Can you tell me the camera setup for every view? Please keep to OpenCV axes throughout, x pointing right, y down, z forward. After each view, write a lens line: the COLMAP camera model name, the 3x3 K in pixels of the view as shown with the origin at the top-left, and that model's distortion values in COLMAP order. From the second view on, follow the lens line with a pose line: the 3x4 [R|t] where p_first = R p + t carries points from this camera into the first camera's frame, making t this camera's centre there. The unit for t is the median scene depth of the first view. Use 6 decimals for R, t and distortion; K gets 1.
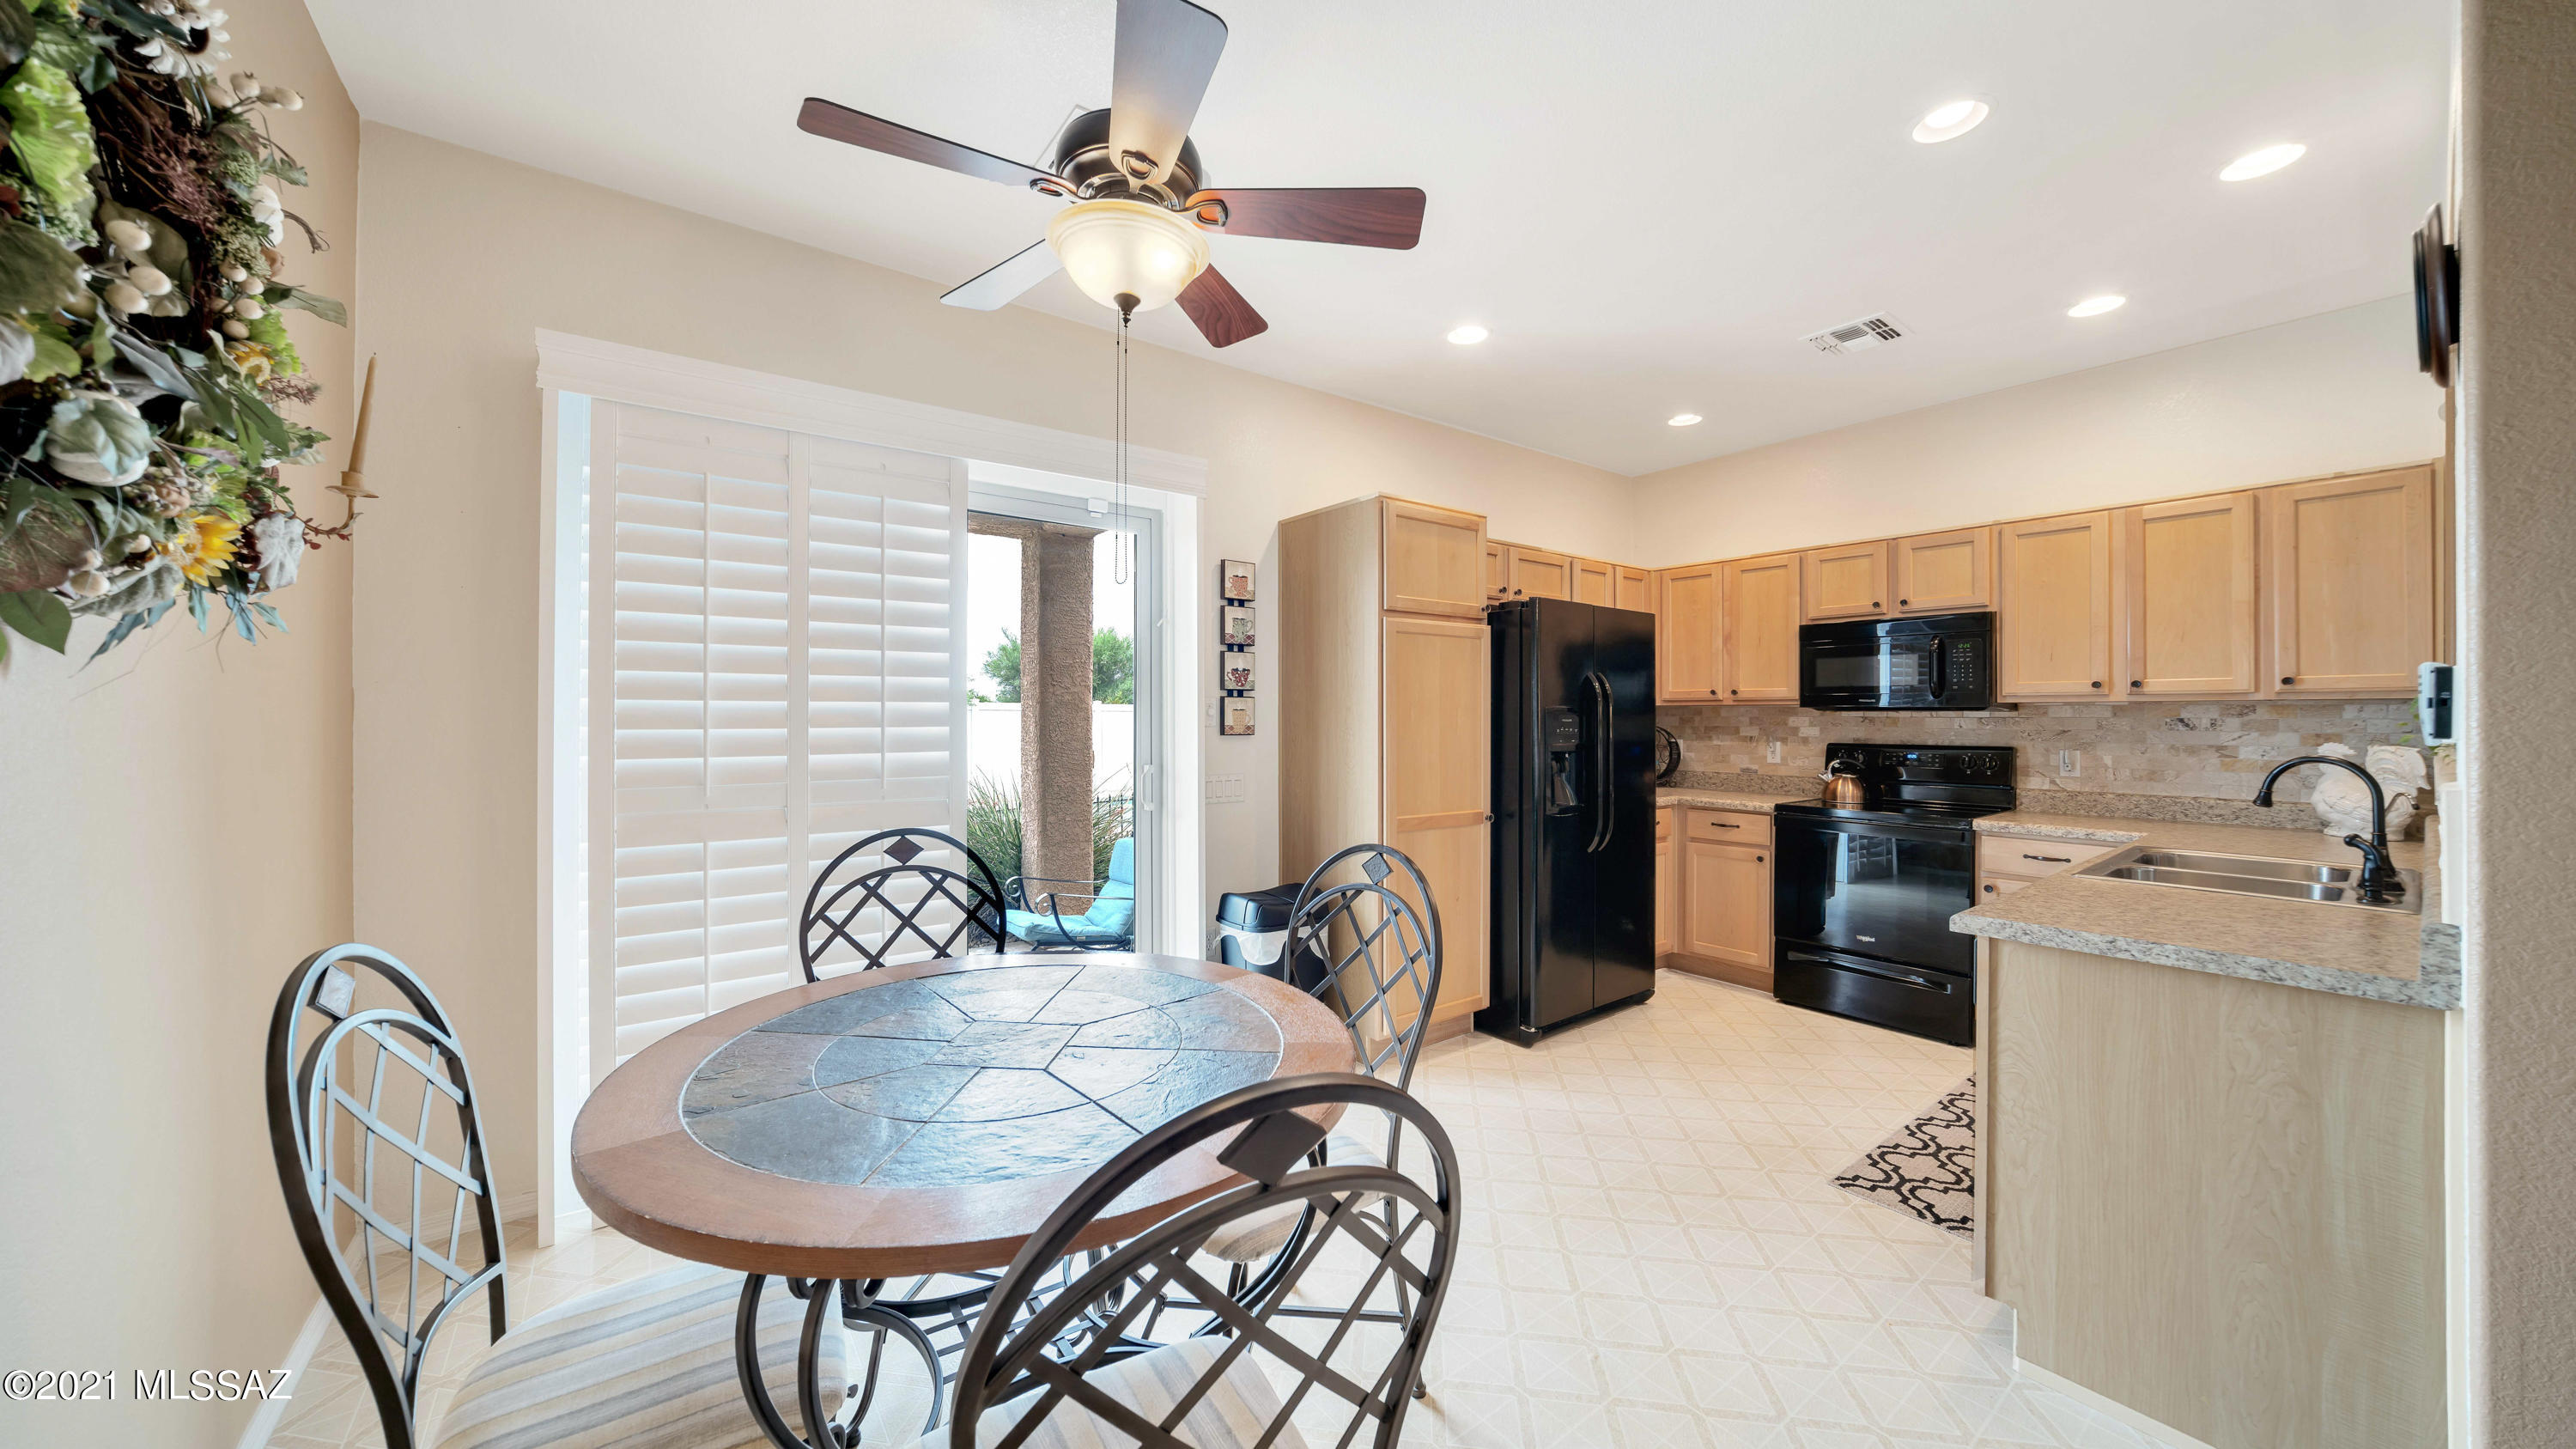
lens RADIAL K [[894.3, 0, 1260.5], [0, 894.3, 716.0], [0, 0, 1]] dist [0.003012, 0.000128]
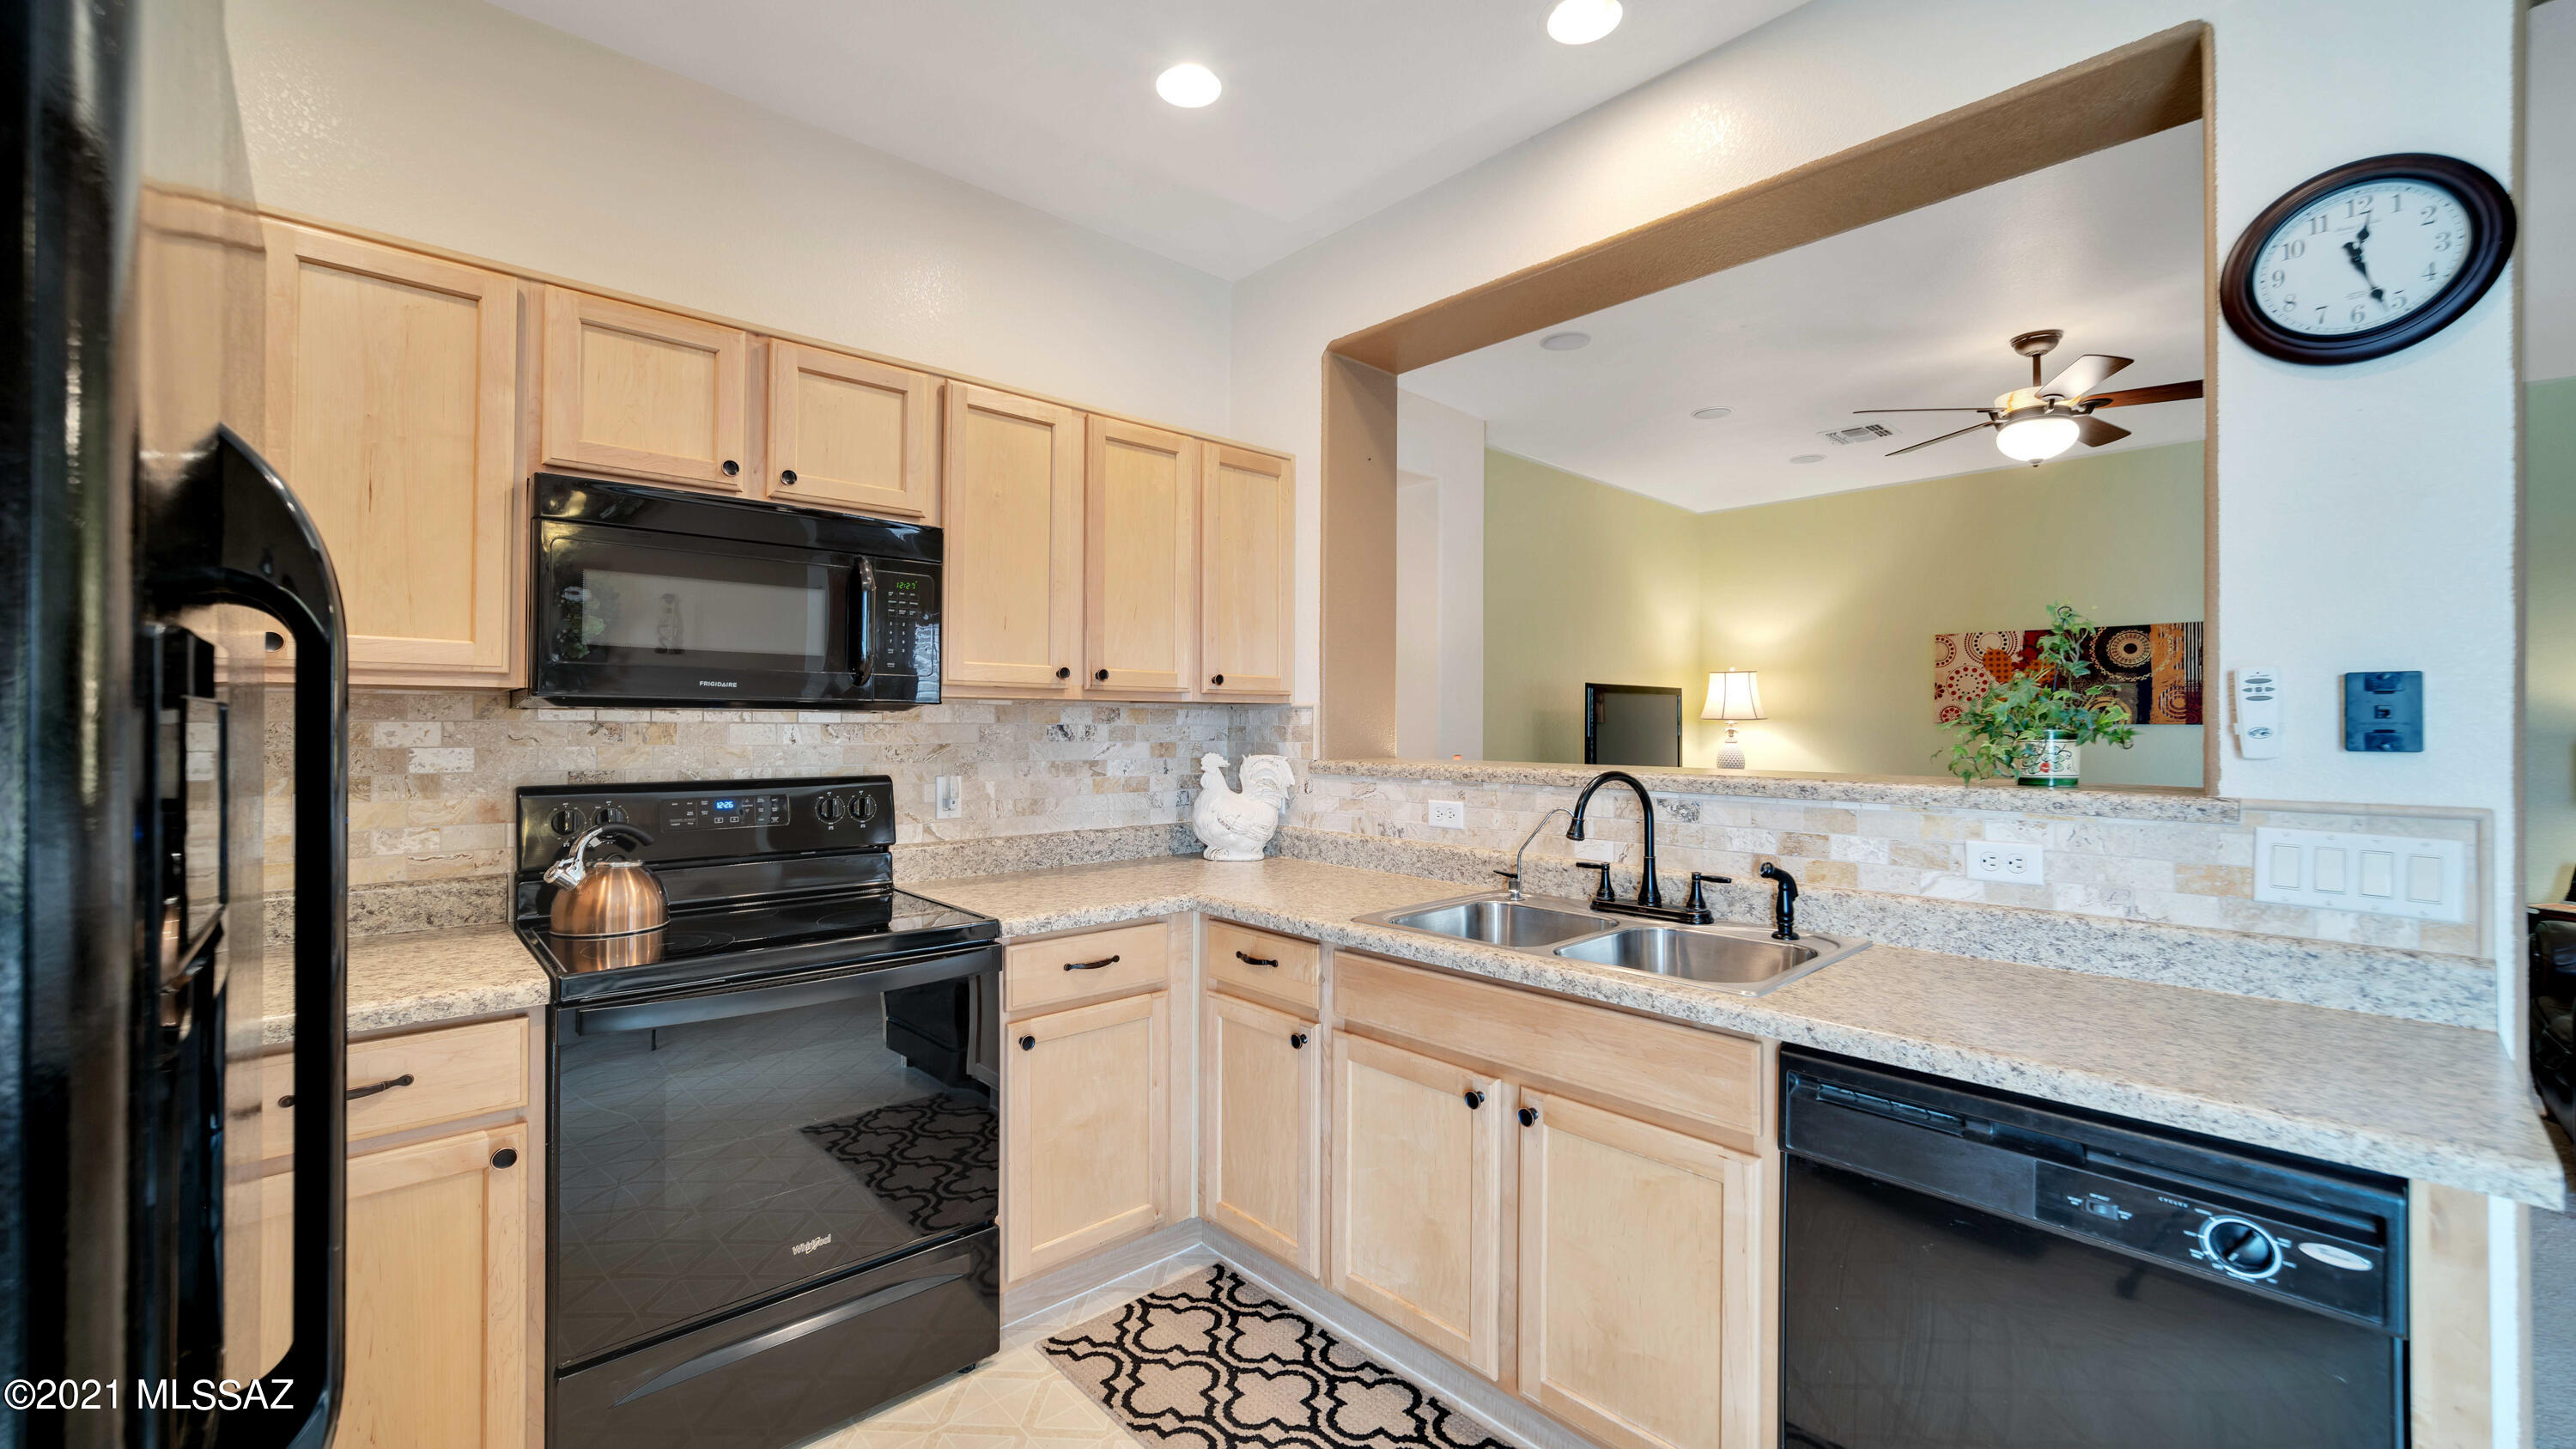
lens RADIAL K [[1012.3, 0, 1368.3], [0, 1012.3, 719.5], [0, 0, 1]] dist [-0.003380, 0.000375]
pose [[-0.122654, 0.003207, 0.992444, 0.171995], [-0.004192, 0.999984, -0.003749, 0.000307], [-0.992441, -0.004620, -0.122639, 0.815404]]
